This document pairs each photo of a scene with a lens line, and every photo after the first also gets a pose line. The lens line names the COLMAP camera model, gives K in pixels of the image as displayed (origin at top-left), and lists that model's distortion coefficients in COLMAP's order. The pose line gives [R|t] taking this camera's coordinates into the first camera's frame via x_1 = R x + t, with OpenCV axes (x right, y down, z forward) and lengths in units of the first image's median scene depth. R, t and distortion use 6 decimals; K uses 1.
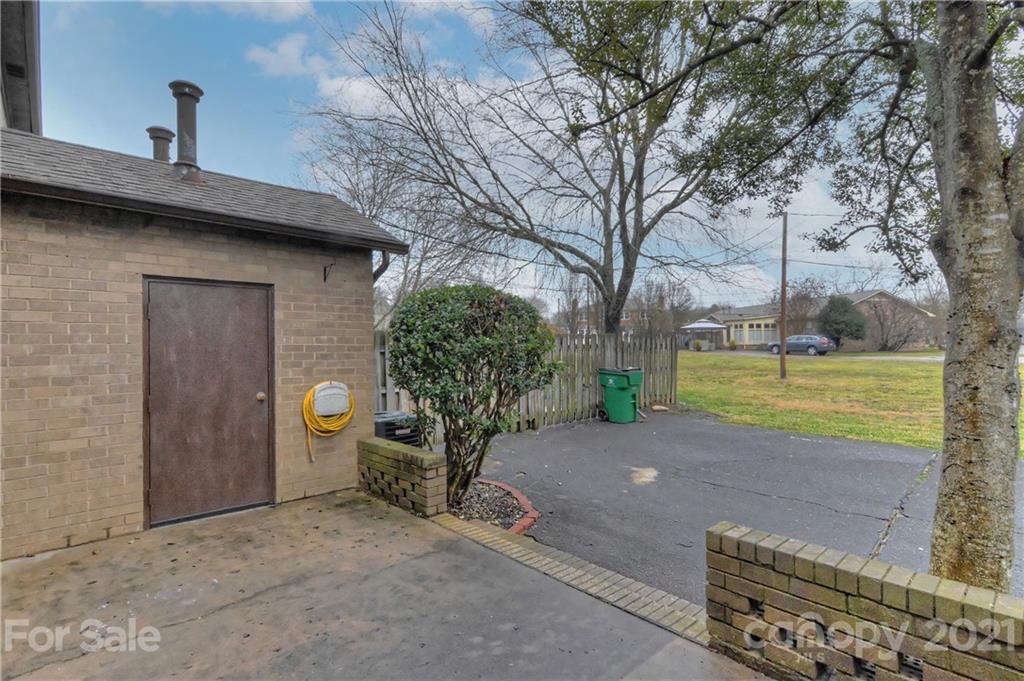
lens RADIAL K [[495.8, 0, 512.0], [0, 495.8, 340.5], [0, 0, 1]] dist [0.002444, 0.000237]
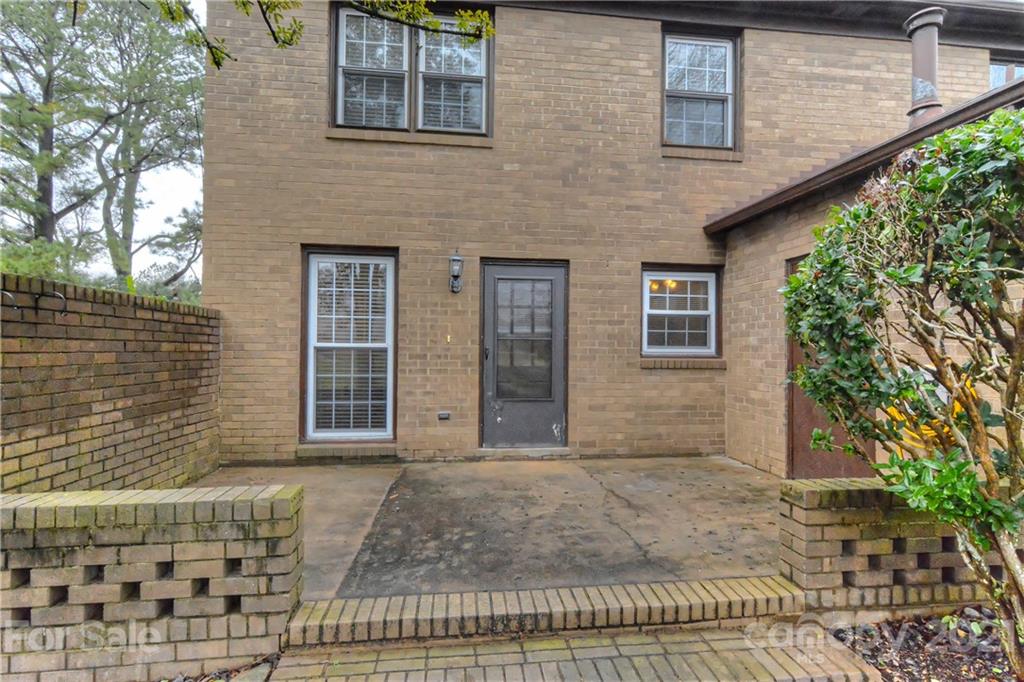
lens RADIAL K [[495.8, 0, 512.0], [0, 495.8, 341.0], [0, 0, 1]] dist [0.002444, 0.000237]
pose [[-0.598350, -0.011797, -0.801148, 0.141045], [0.004523, 0.999826, -0.018101, 0.018844], [0.801222, -0.014454, -0.598192, 0.290480]]
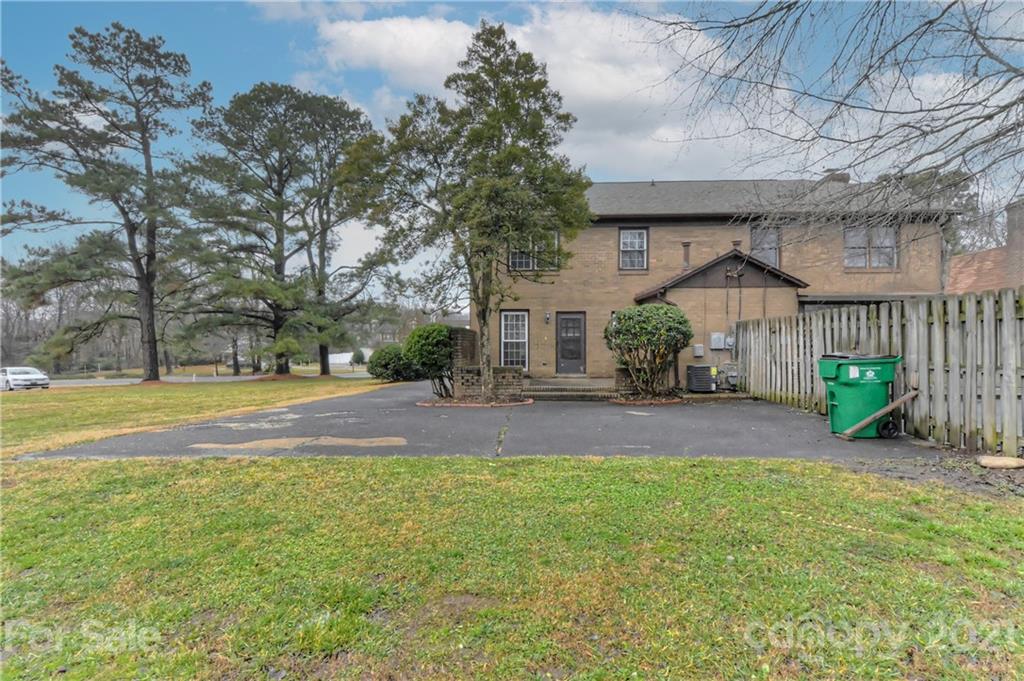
lens RADIAL K [[495.8, 0, 512.0], [0, 495.8, 340.5], [0, 0, 1]] dist [0.002444, 0.000237]
pose [[-0.727028, 0.004000, -0.686597, 0.647978], [0.011962, 0.999905, -0.006841, 0.021590], [0.686504, -0.013186, -0.727006, 0.748706]]
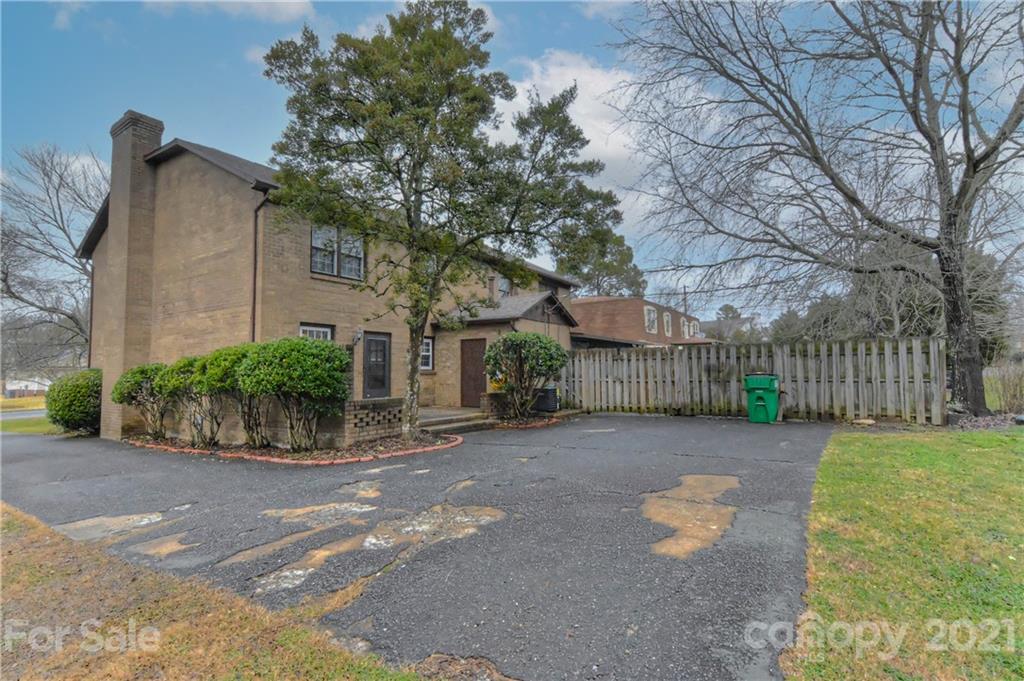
lens RADIAL K [[495.8, 0, 512.0], [0, 495.8, 340.5], [0, 0, 1]] dist [0.002444, 0.000237]
pose [[0.213646, -0.056614, -0.975269, 0.758301], [0.012361, 0.998396, -0.055248, 0.022220], [0.976833, -0.000252, 0.214003, 0.139662]]
